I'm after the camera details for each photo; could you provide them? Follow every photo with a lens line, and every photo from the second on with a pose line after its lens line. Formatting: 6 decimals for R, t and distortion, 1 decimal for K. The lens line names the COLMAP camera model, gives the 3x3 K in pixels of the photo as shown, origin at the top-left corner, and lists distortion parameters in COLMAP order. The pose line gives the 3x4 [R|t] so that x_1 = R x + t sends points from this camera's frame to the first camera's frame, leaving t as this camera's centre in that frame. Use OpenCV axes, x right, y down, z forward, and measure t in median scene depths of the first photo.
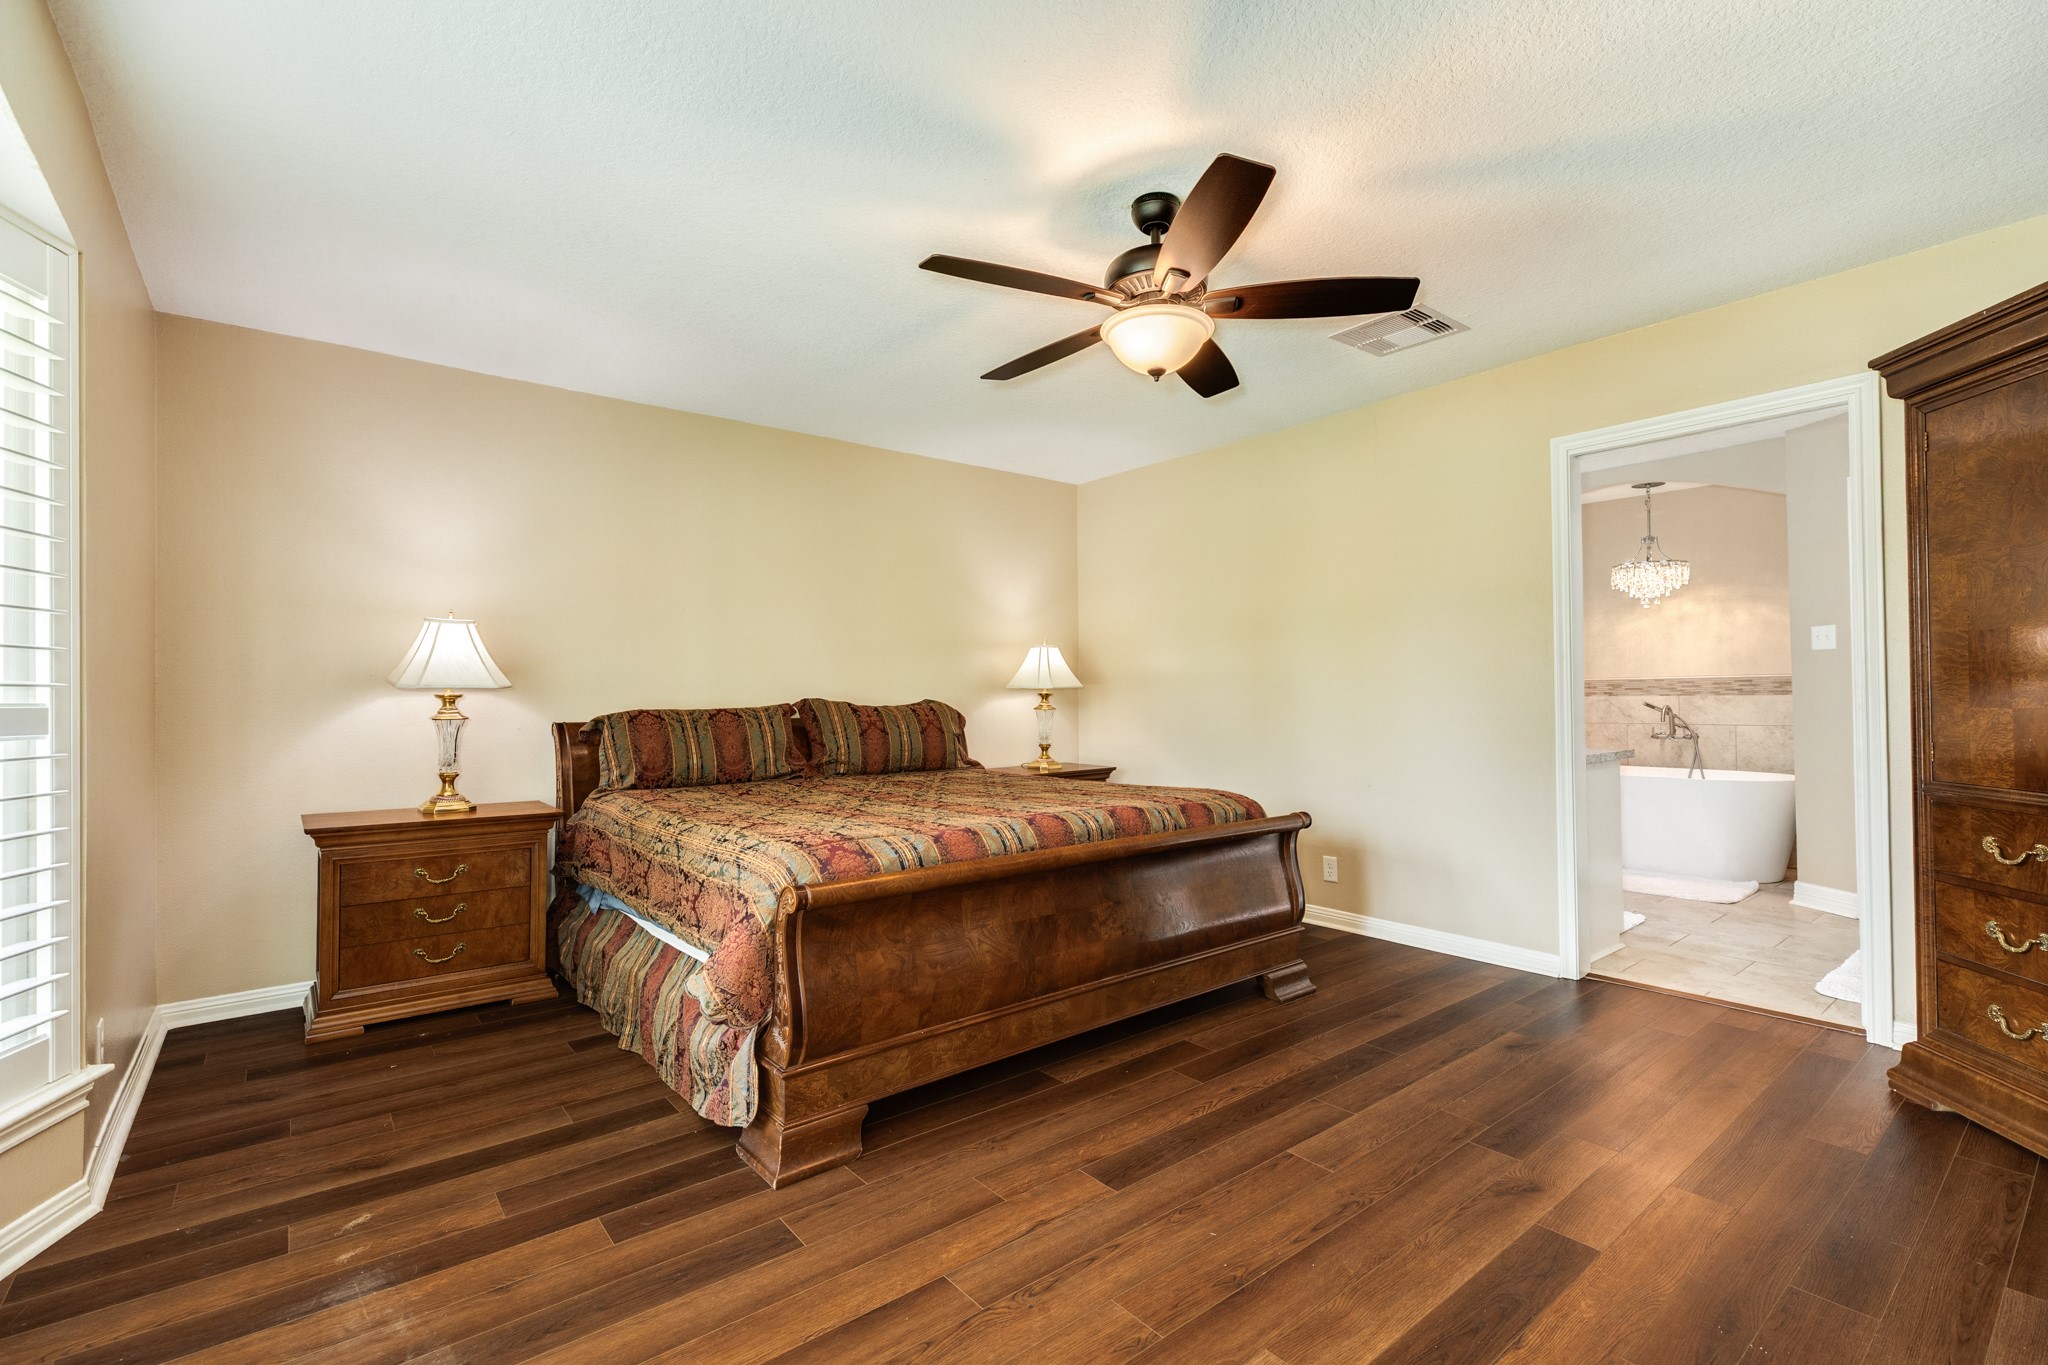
lens RADIAL K [[915.3, 0, 1039.3], [0, 915.3, 690.7], [0, 0, 1]] dist [0.005187, 0.000444]
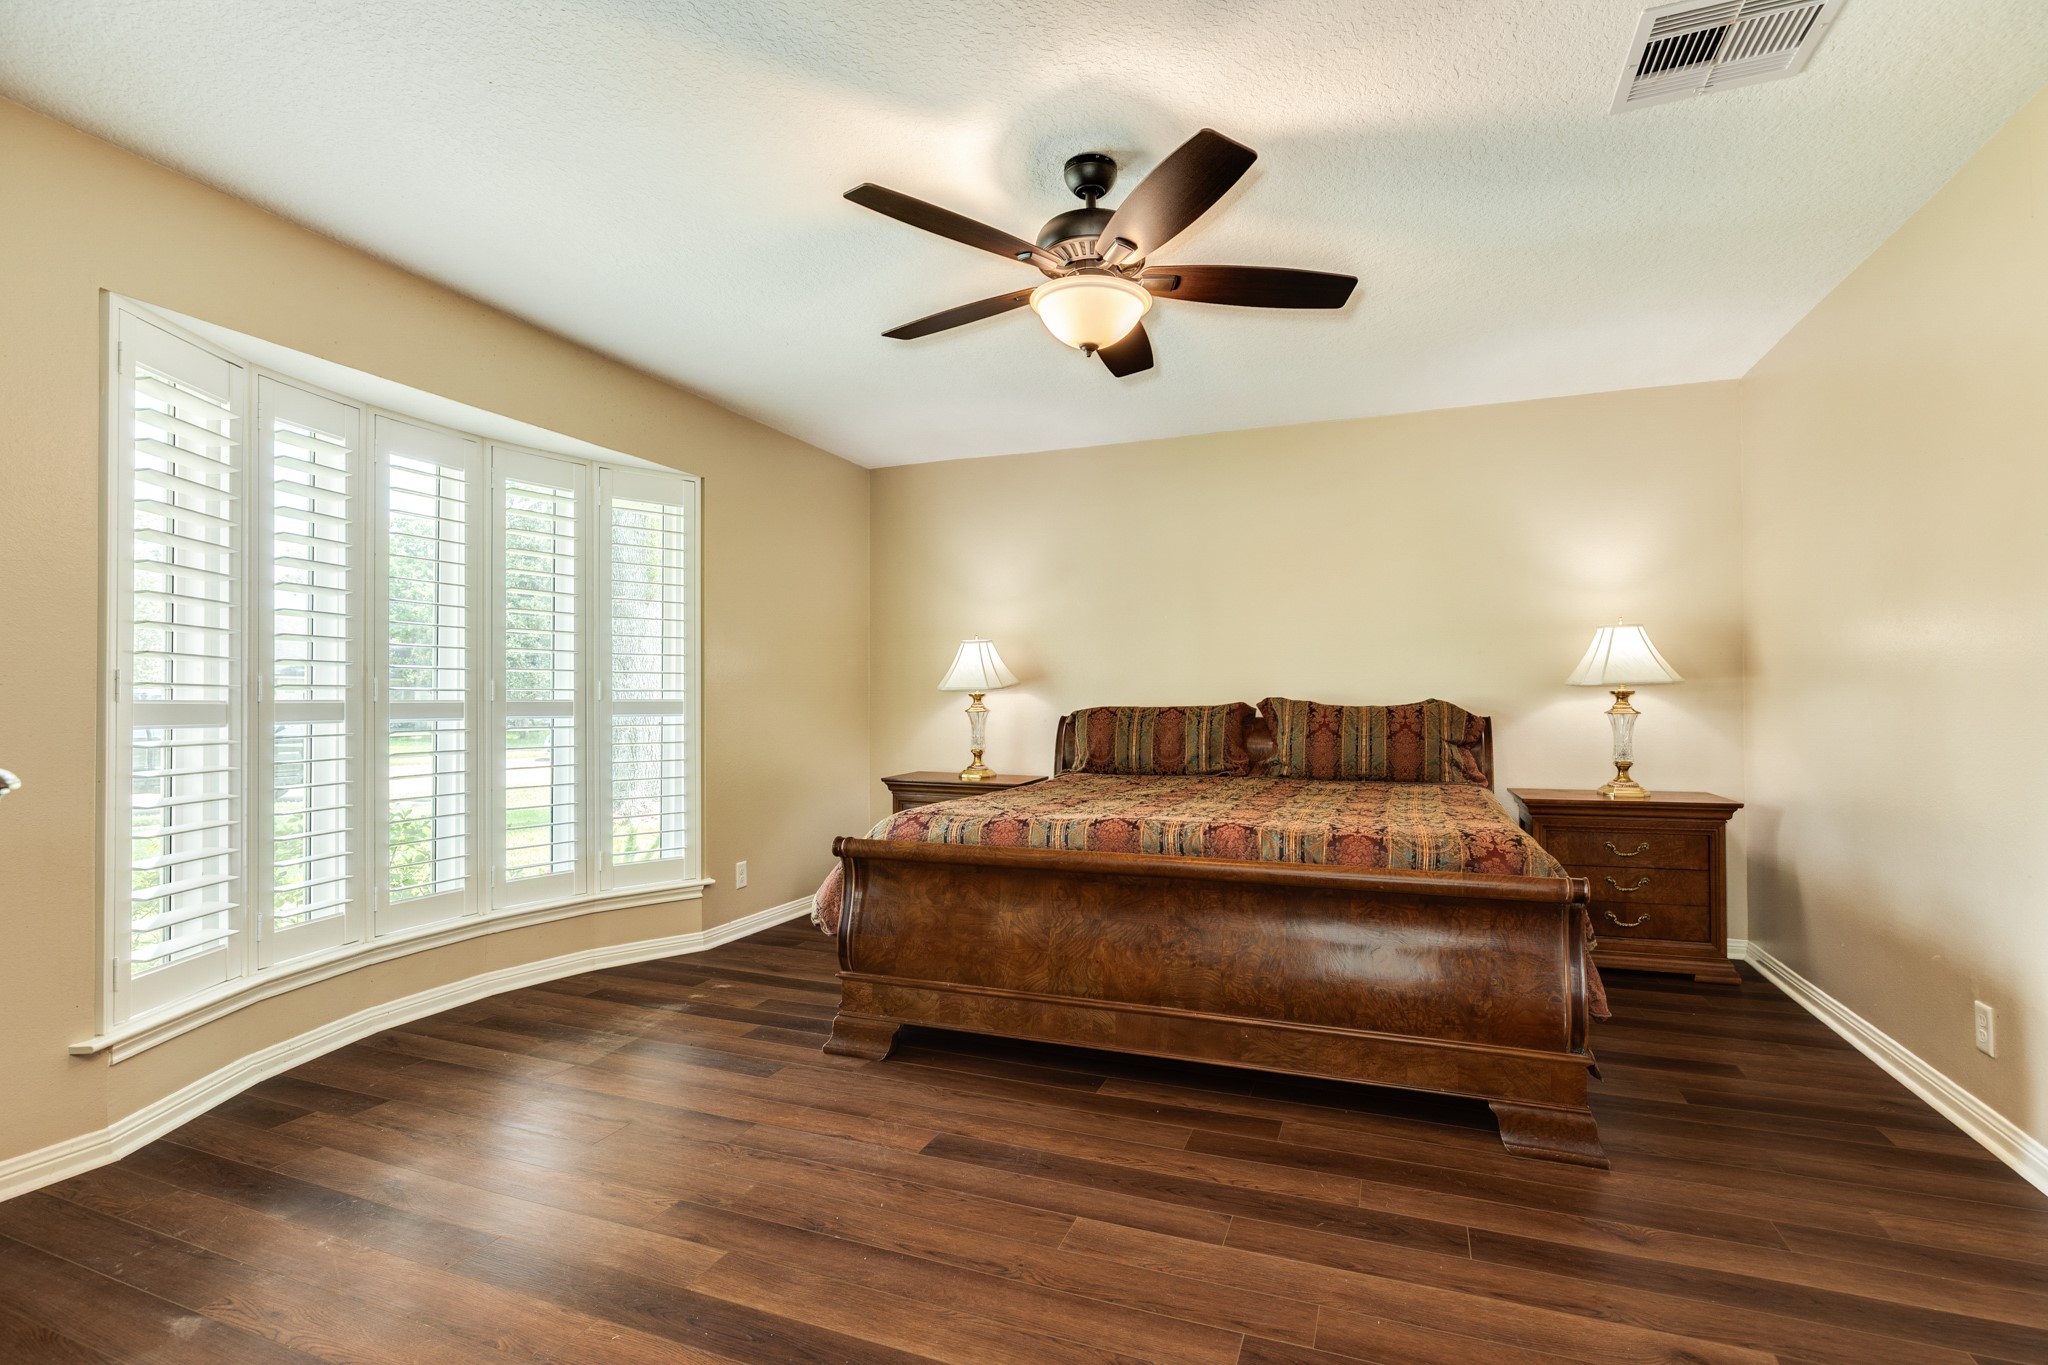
lens RADIAL K [[995.9, 0, 1040.8], [0, 995.9, 684.1], [0, 0, 1]] dist [-0.003865, 0.001153]
pose [[0.484654, -0.008240, -0.874667, 0.888705], [0.006560, 0.999962, -0.005785, -0.001801], [0.874682, -0.002934, 0.484689, 0.415866]]
